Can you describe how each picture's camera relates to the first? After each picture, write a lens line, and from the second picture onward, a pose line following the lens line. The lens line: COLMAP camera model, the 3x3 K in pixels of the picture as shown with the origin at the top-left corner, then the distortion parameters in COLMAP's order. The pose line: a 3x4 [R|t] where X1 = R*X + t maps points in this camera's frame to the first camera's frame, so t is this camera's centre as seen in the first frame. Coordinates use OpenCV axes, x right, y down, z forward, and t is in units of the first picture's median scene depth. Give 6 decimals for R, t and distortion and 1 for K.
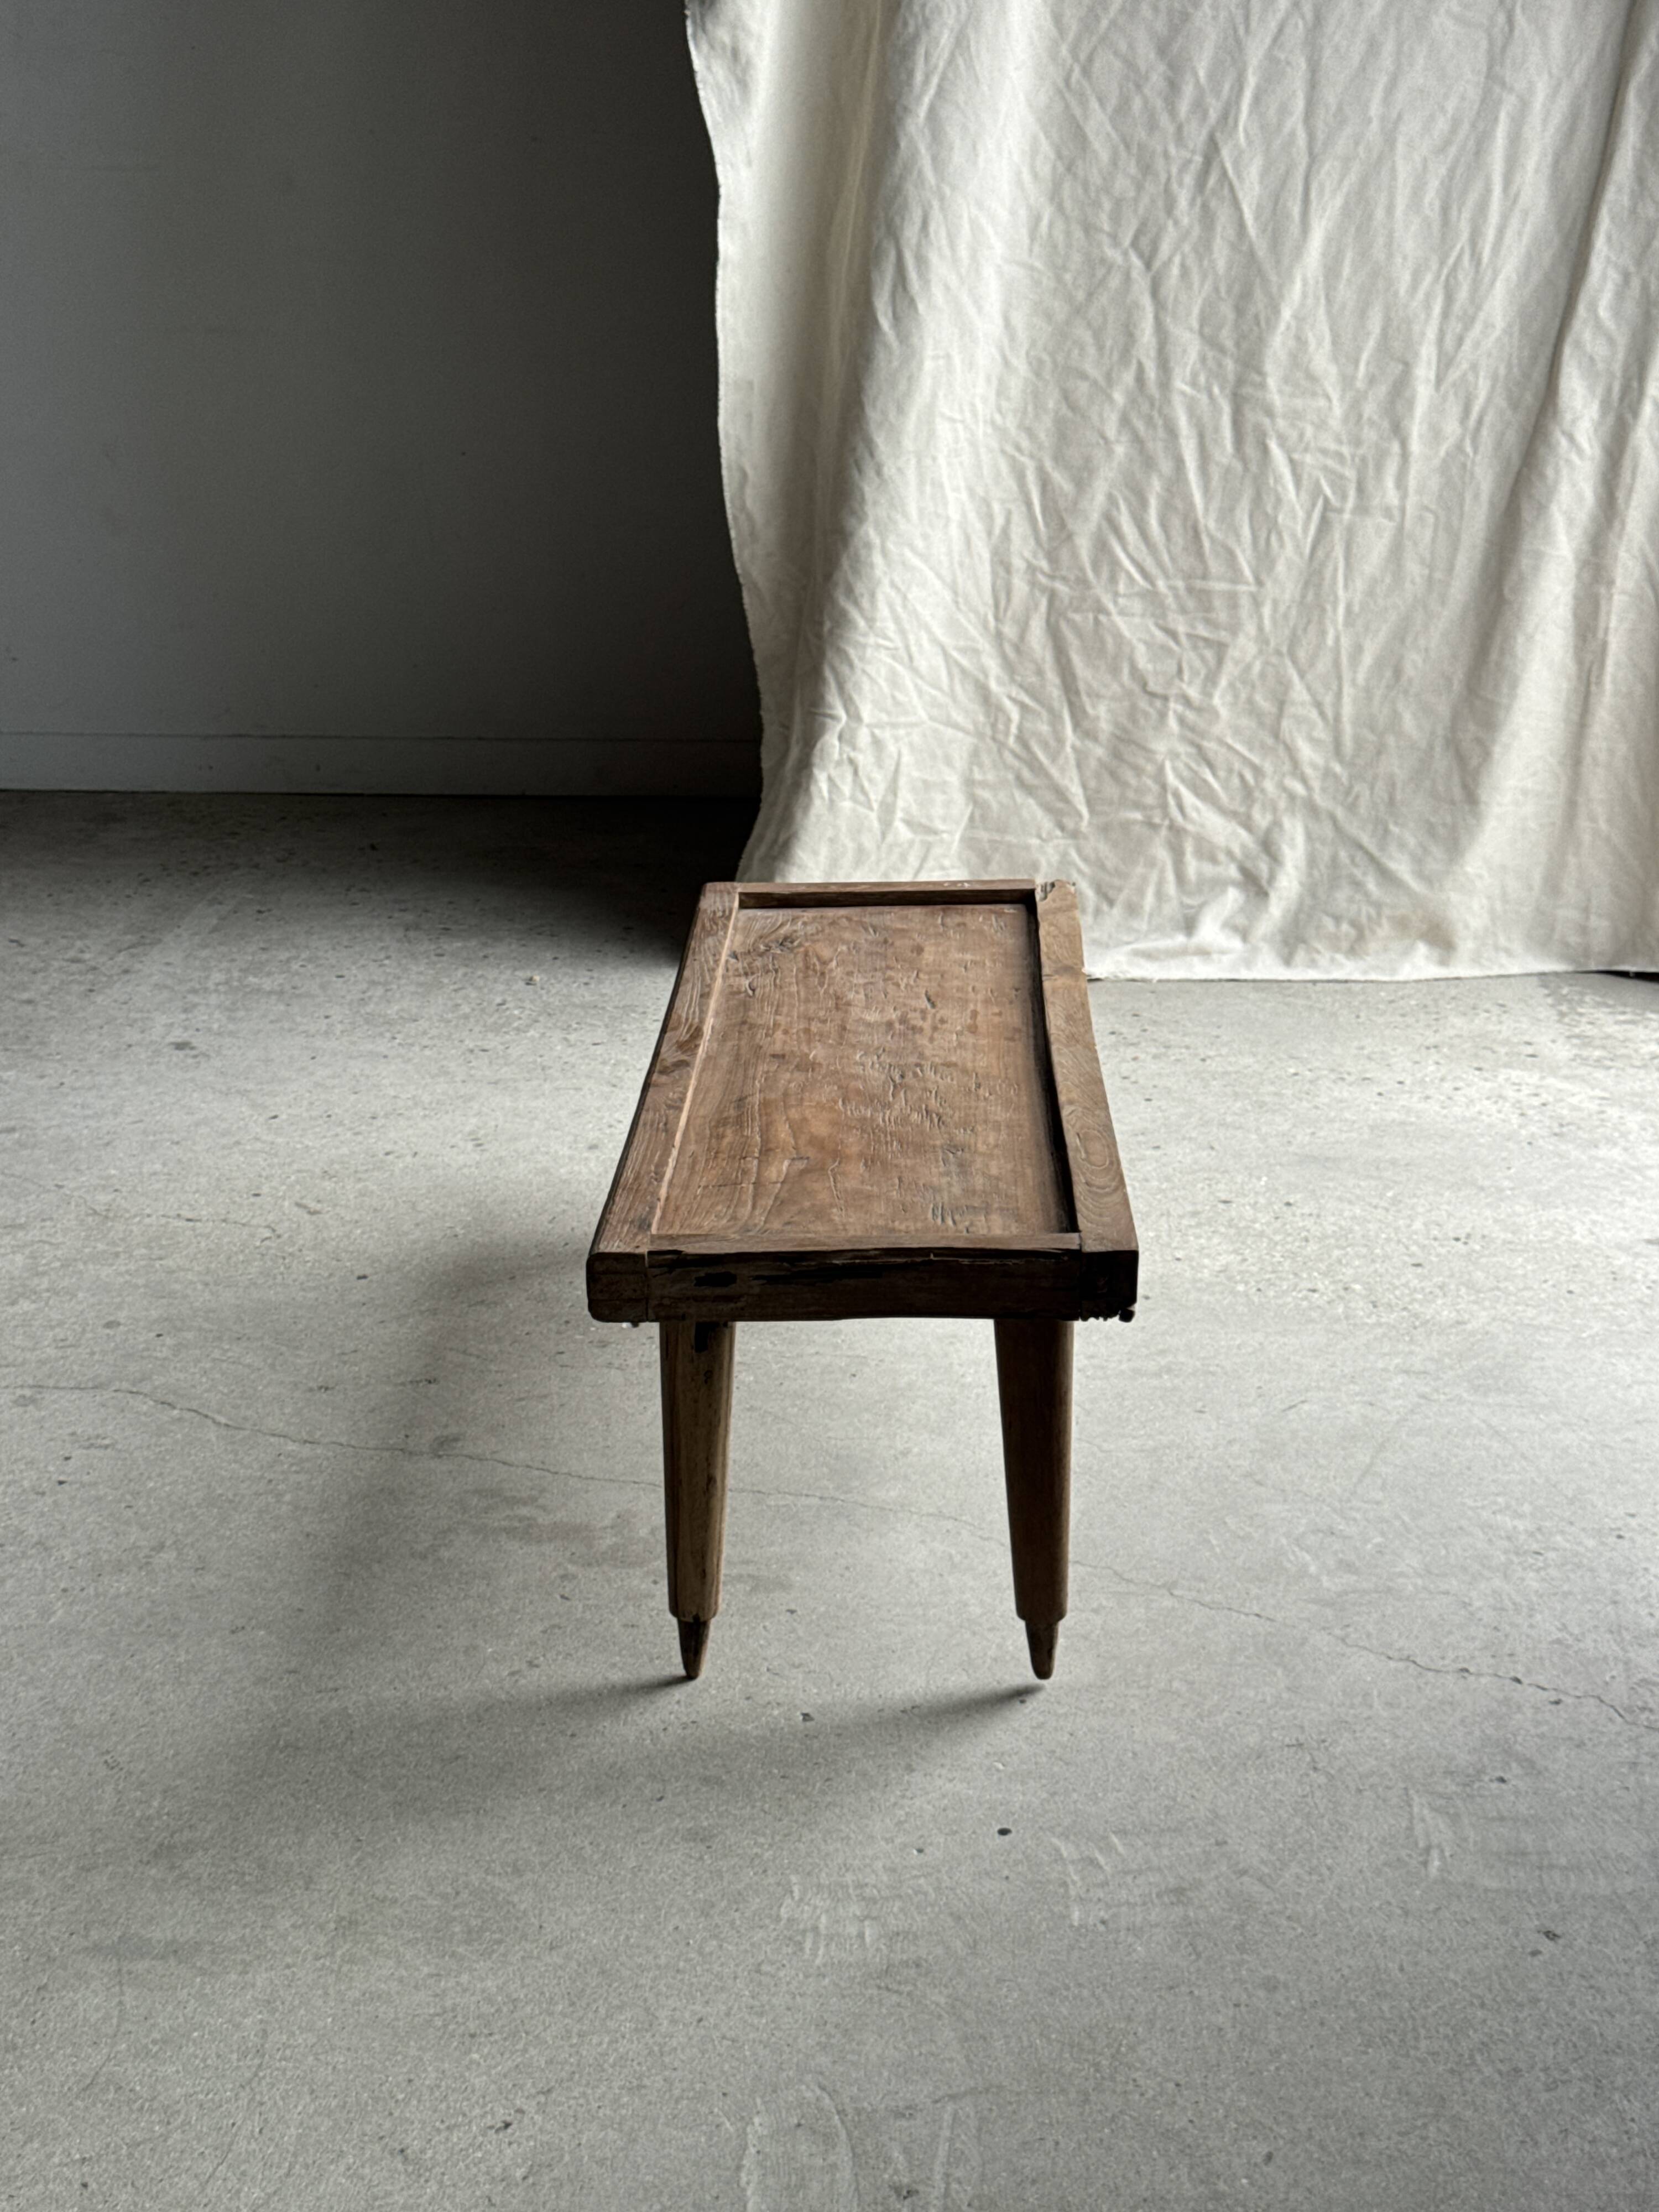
lens RADIAL K [[3095.8, 0, 803.6], [0, 3095.8, 1102.4], [0, 0, 1]] dist [0.125057, 0.000000]
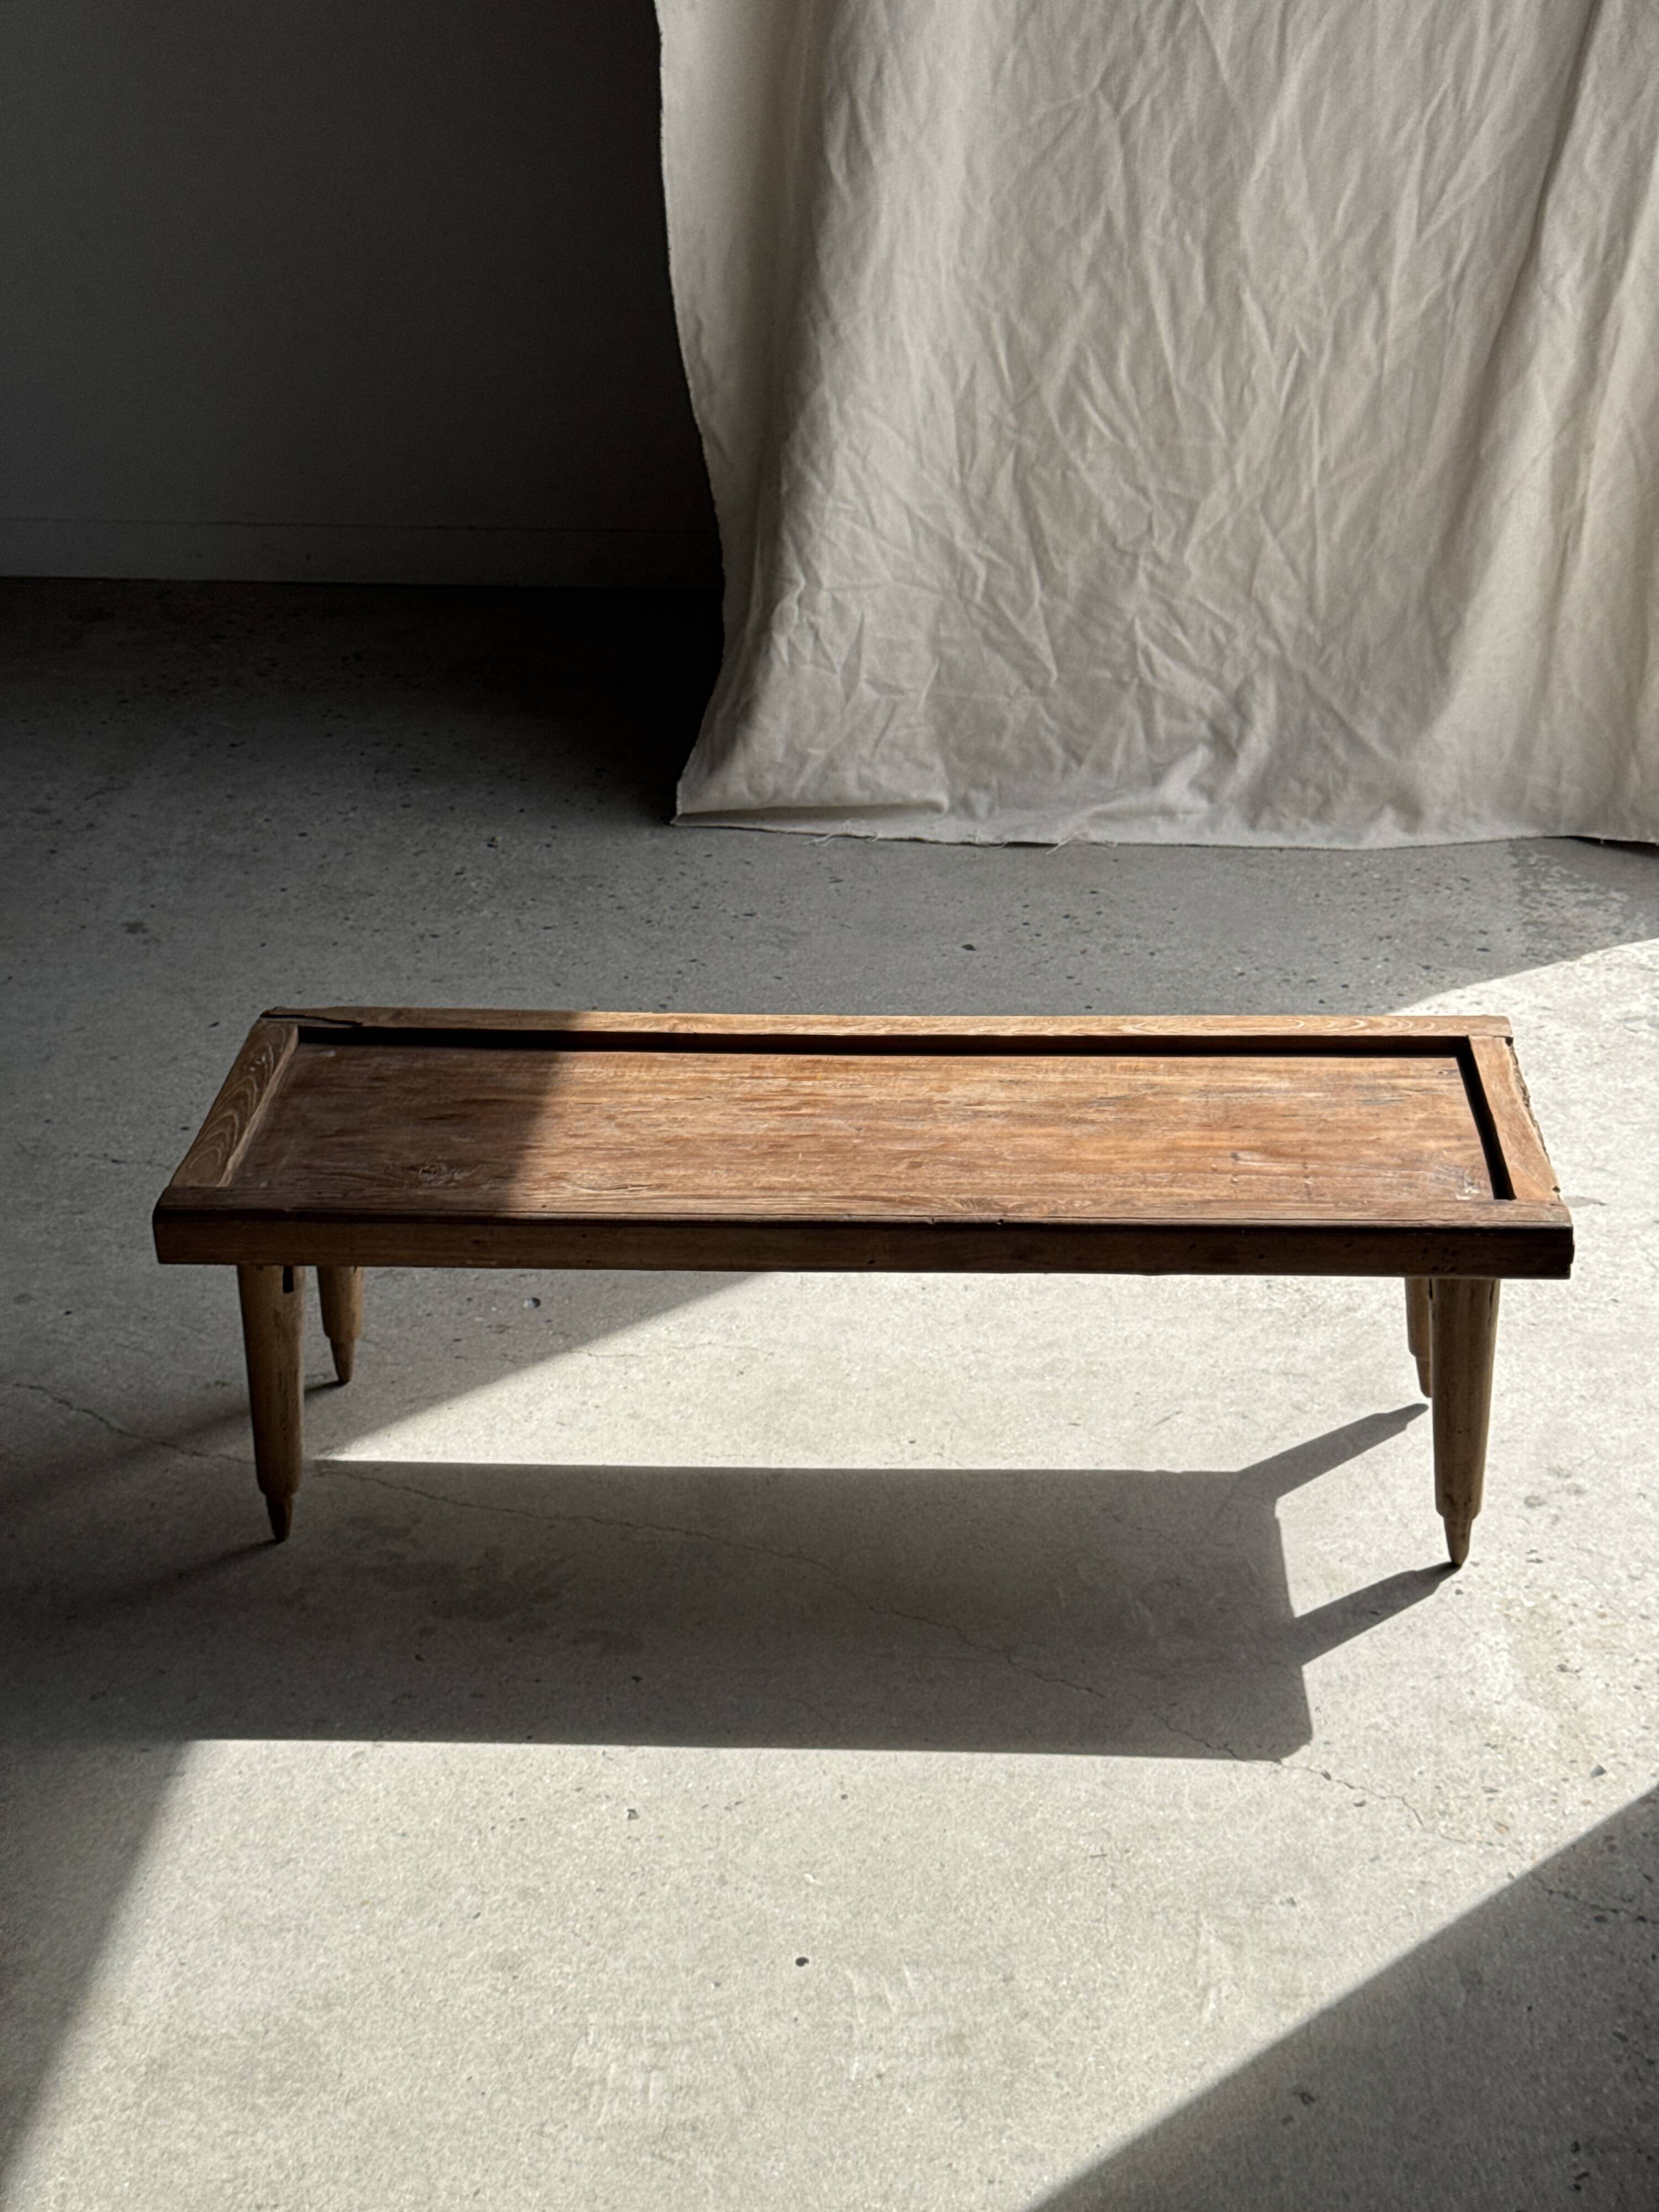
lens RADIAL K [[3095.8, 0, 845.8], [0, 3095.8, 1085.6], [0, 0, 1]] dist [0.125057, 0.000000]
pose [[0.999547, 0.005790, -0.029545, 0.056948], [-0.001558, 0.989967, 0.141291, -0.106266], [0.030066, -0.141181, 0.989527, 0.006682]]
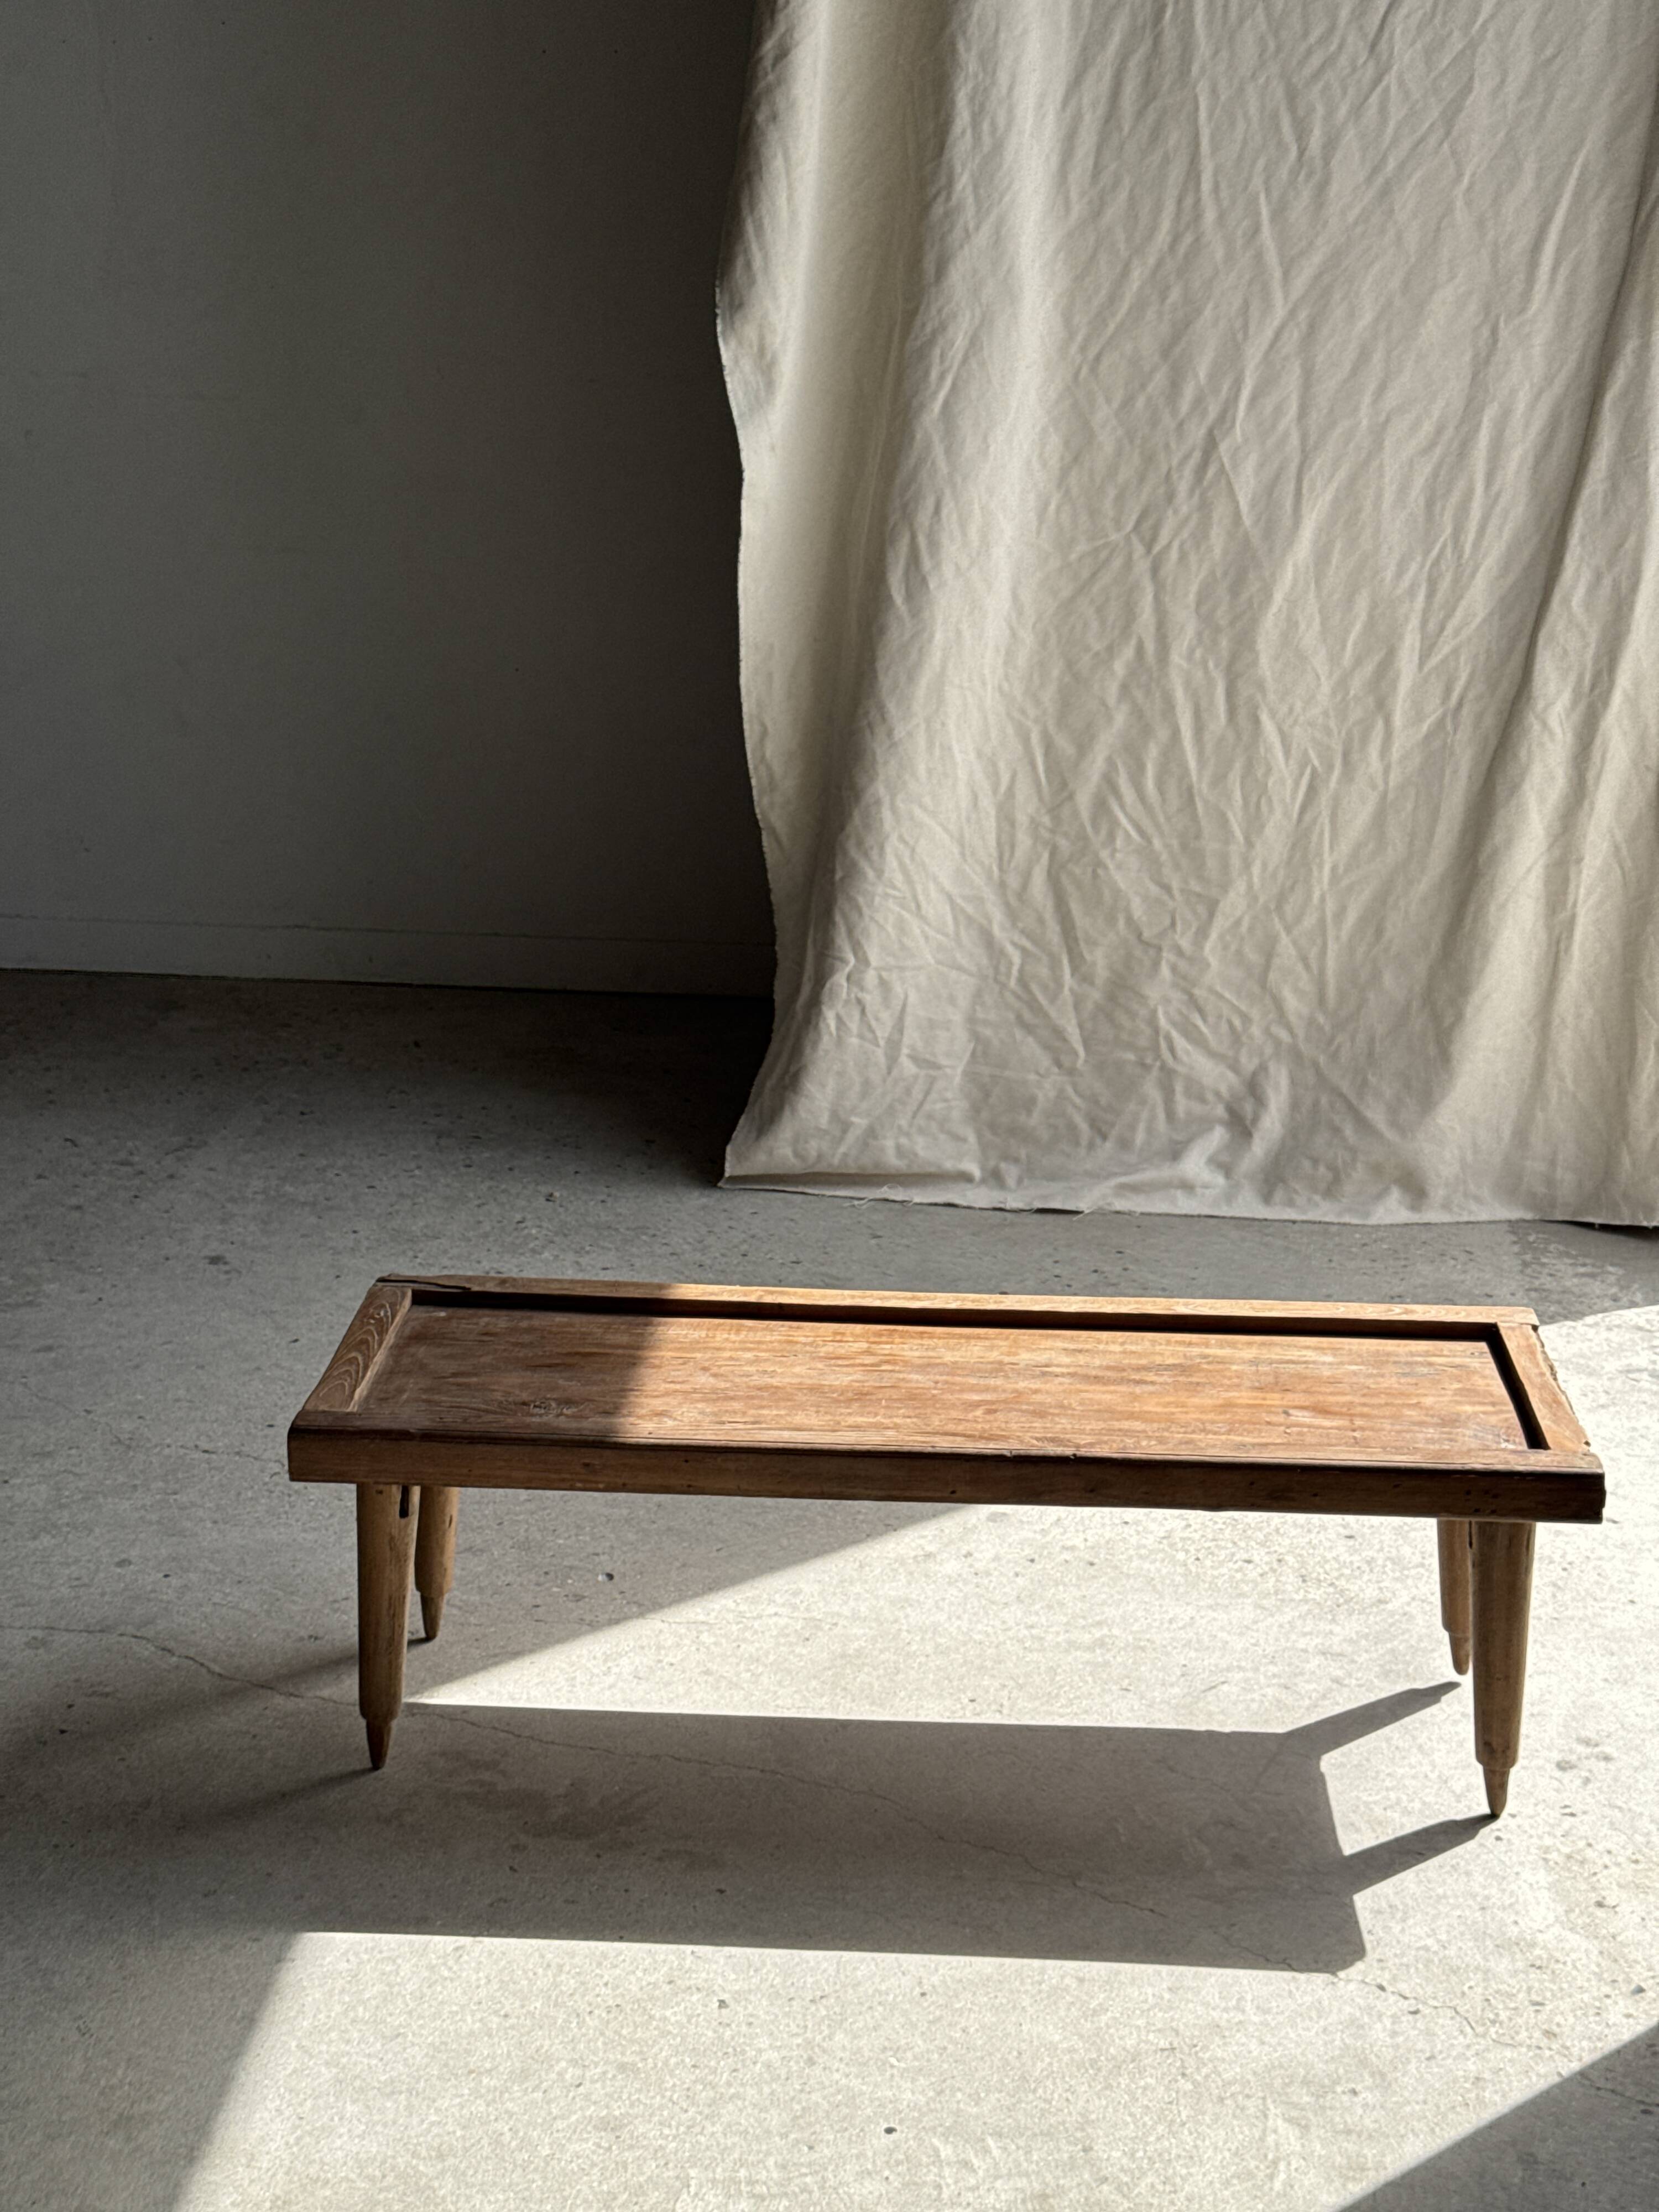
lens RADIAL K [[3095.8, 0, 827.6], [0, 3095.8, 1109.7], [0, 0, 1]] dist [0.125057, 0.000000]
pose [[0.999346, 0.028015, -0.022874, 0.030398], [-0.028454, 0.999413, -0.019074, -0.053387], [0.022326, 0.019712, 0.999556, -0.054933]]
